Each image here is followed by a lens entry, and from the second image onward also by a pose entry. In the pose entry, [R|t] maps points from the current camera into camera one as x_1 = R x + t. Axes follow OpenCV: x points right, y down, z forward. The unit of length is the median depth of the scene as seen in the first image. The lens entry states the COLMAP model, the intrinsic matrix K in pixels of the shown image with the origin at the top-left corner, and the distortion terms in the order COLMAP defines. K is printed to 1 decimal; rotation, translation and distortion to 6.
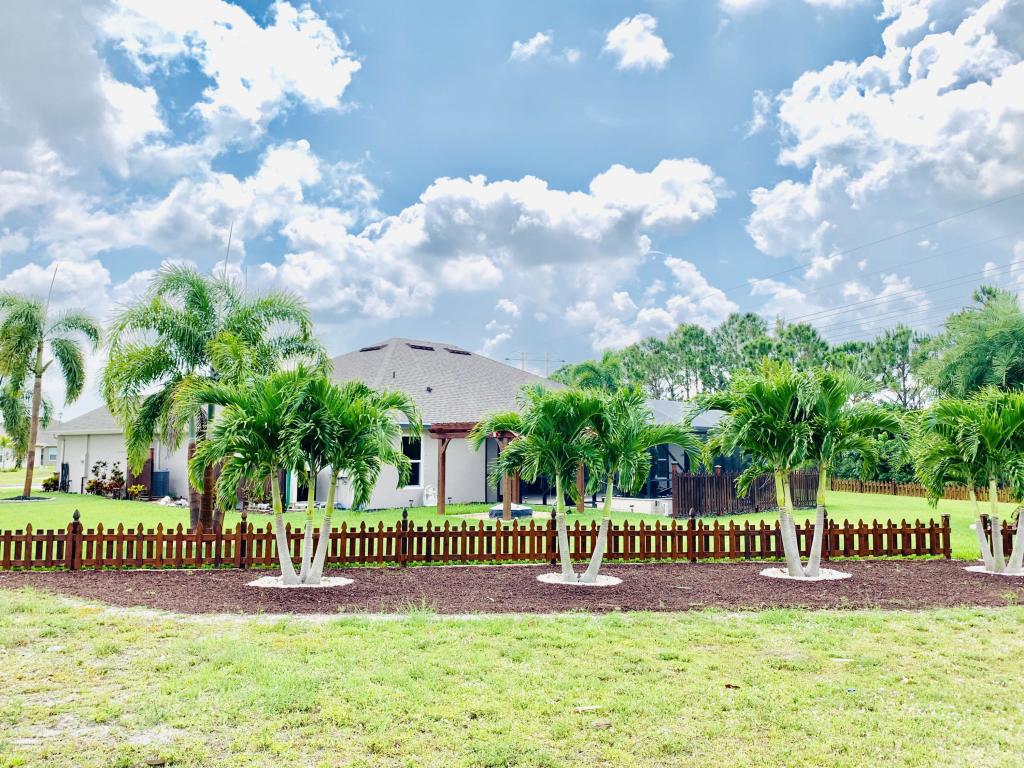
lens RADIAL K [[865.4, 0, 514.6], [0, 865.4, 382.3], [0, 0, 1]] dist [-0.002452, -0.006950]
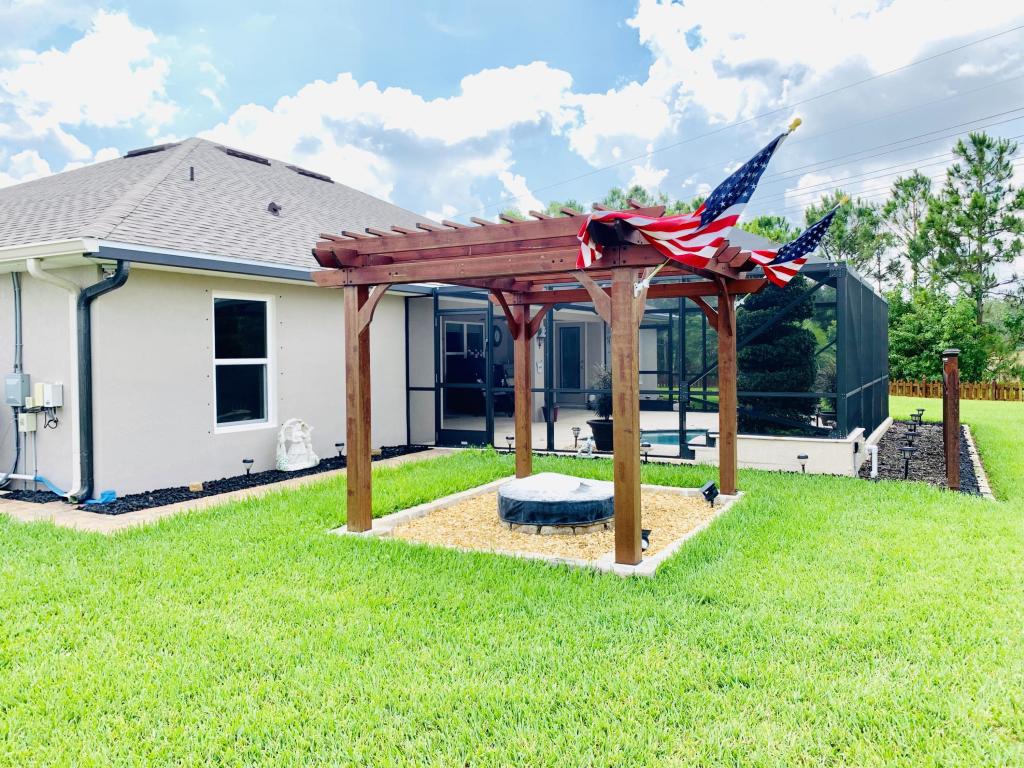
lens RADIAL K [[799.5, 0, 512.0], [0, 799.5, 382.7], [0, 0, 1]] dist [0.058485, -0.053481]
pose [[0.974623, -0.020935, 0.222872, -0.063752], [-0.005067, 0.993299, 0.115462, 0.044887], [-0.223796, -0.113661, 0.967986, 0.476741]]
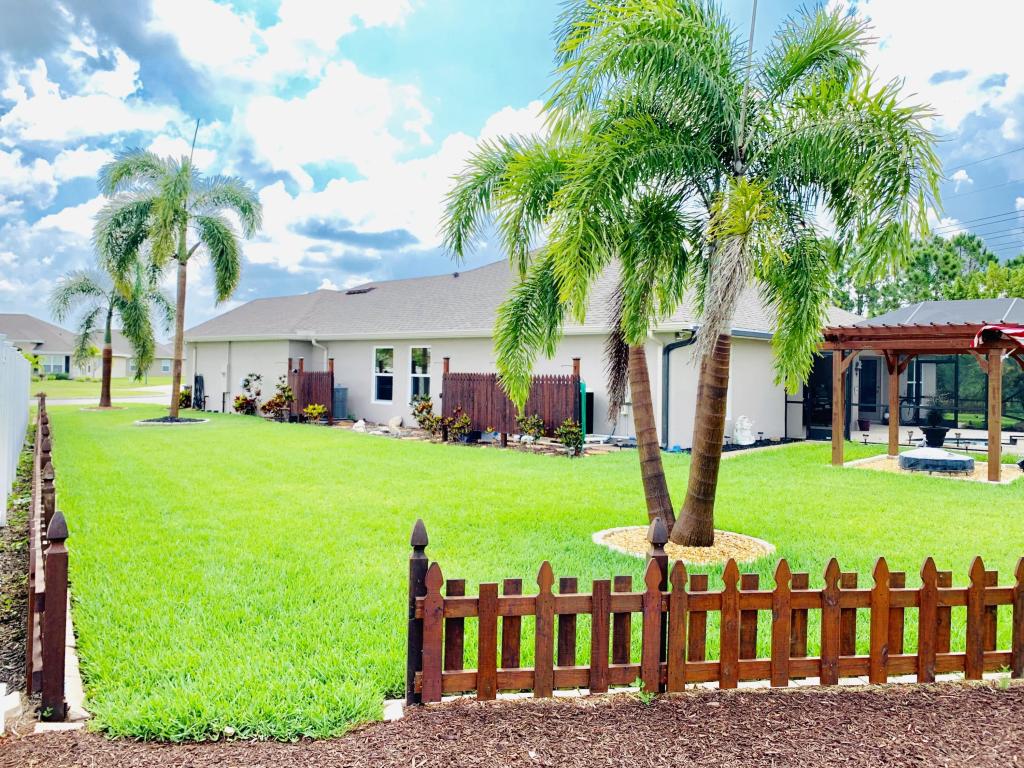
lens RADIAL K [[799.5, 0, 508.4], [0, 799.5, 381.1], [0, 0, 1]] dist [0.058485, -0.053481]
pose [[0.999107, 0.017417, -0.038498, -0.209998], [-0.013707, 0.995419, 0.094624, 0.023299], [0.039970, -0.094011, 0.994768, 0.257368]]
